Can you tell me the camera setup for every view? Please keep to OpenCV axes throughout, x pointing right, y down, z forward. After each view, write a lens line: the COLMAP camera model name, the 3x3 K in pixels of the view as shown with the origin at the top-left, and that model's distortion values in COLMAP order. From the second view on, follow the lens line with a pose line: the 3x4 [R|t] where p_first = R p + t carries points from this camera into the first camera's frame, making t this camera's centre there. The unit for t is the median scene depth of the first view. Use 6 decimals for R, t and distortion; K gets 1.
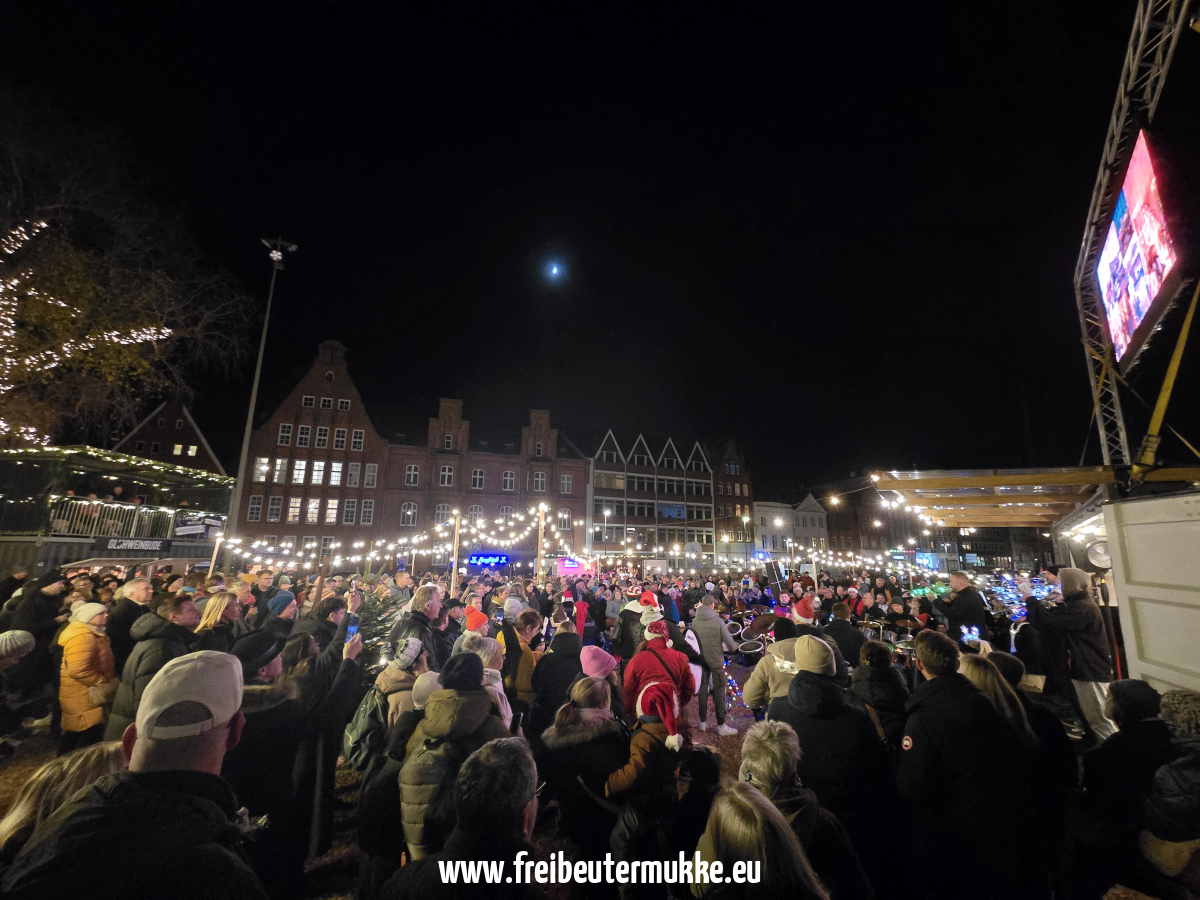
lens RADIAL K [[475.0, 0, 609.1], [0, 475.0, 453.0], [0, 0, 1]] dist [0.010383, 0.001342]
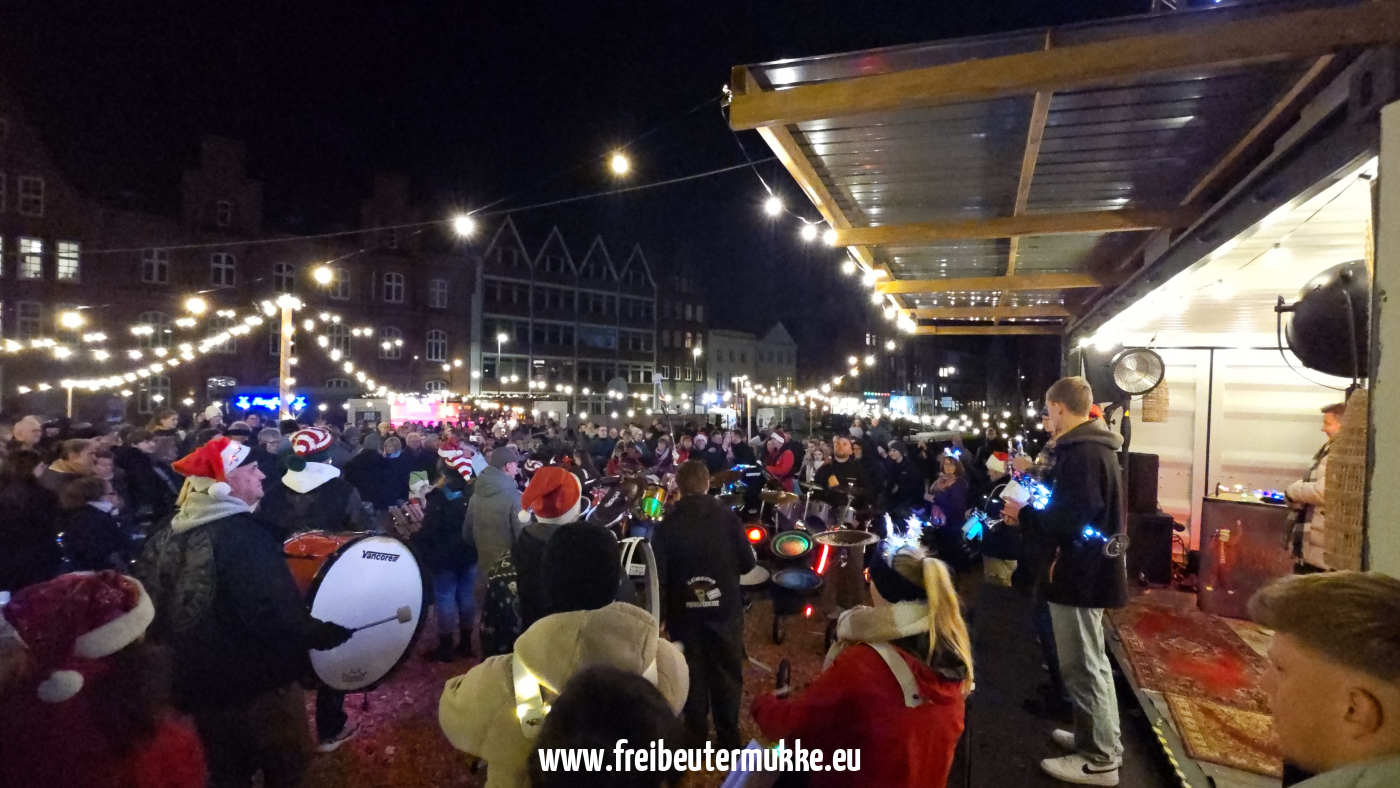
lens RADIAL K [[651.3, 0, 697.6], [0, 651.3, 389.9], [0, 0, 1]] dist [0.003343, -0.000151]
pose [[0.963289, 0.005153, 0.268418, 0.072675], [-0.057618, 0.980486, 0.187955, 0.027524], [-0.262211, -0.196521, 0.944788, 0.089823]]
